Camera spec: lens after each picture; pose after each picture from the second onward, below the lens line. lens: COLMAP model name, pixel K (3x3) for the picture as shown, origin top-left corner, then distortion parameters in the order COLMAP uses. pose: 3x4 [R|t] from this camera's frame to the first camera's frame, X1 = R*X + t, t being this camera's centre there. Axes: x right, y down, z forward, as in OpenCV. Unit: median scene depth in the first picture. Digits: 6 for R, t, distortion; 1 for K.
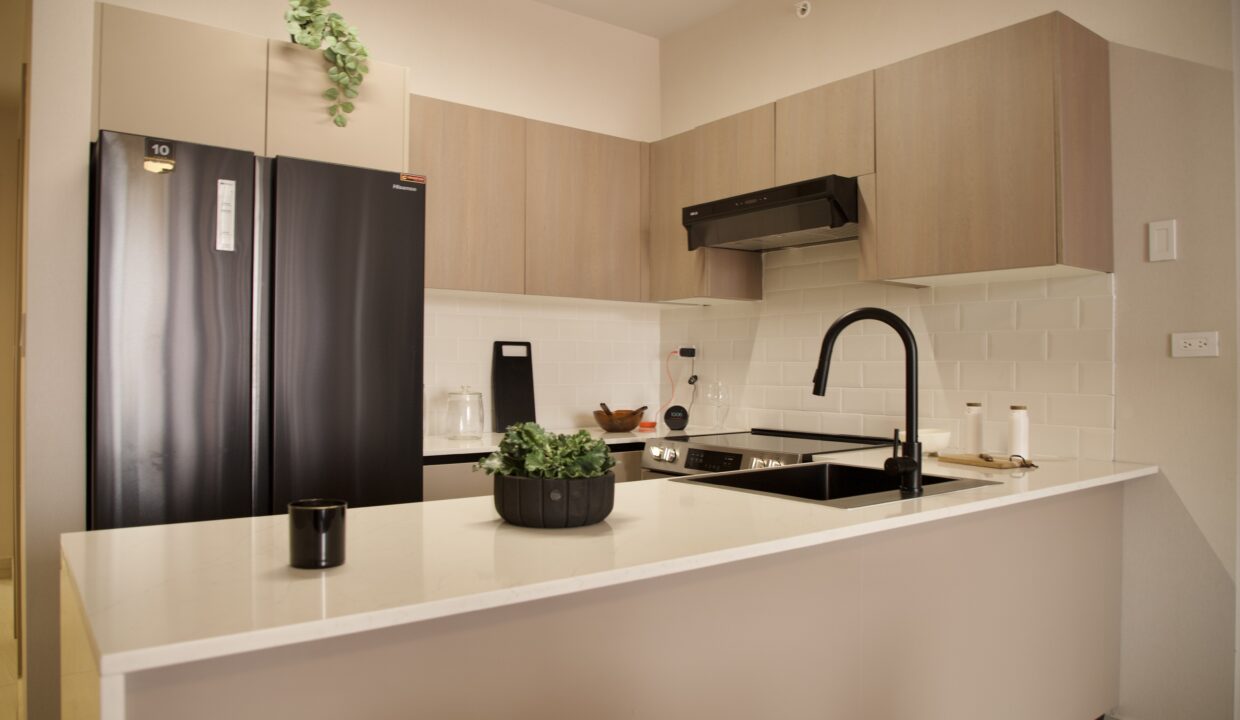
lens RADIAL K [[871.1, 0, 620.0], [0, 871.1, 360.0], [0, 0, 1]] dist [-0.024901, -0.001228]
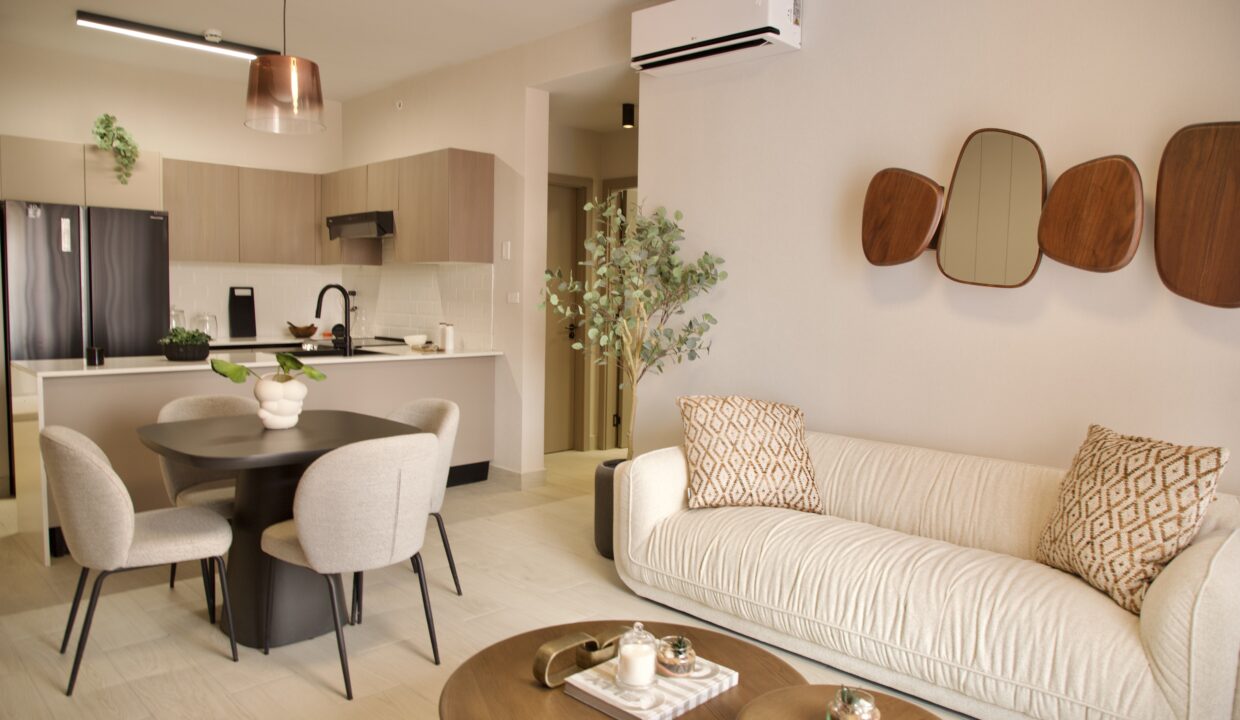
lens RADIAL K [[919.7, 0, 620.0], [0, 919.7, 360.0], [0, 0, 1]] dist [-0.007640, 0.003747]
pose [[0.994995, 0.002002, 0.099908, 0.620949], [-0.010511, 0.996350, 0.084710, -0.053862], [-0.099373, -0.085336, 0.991384, -1.287372]]
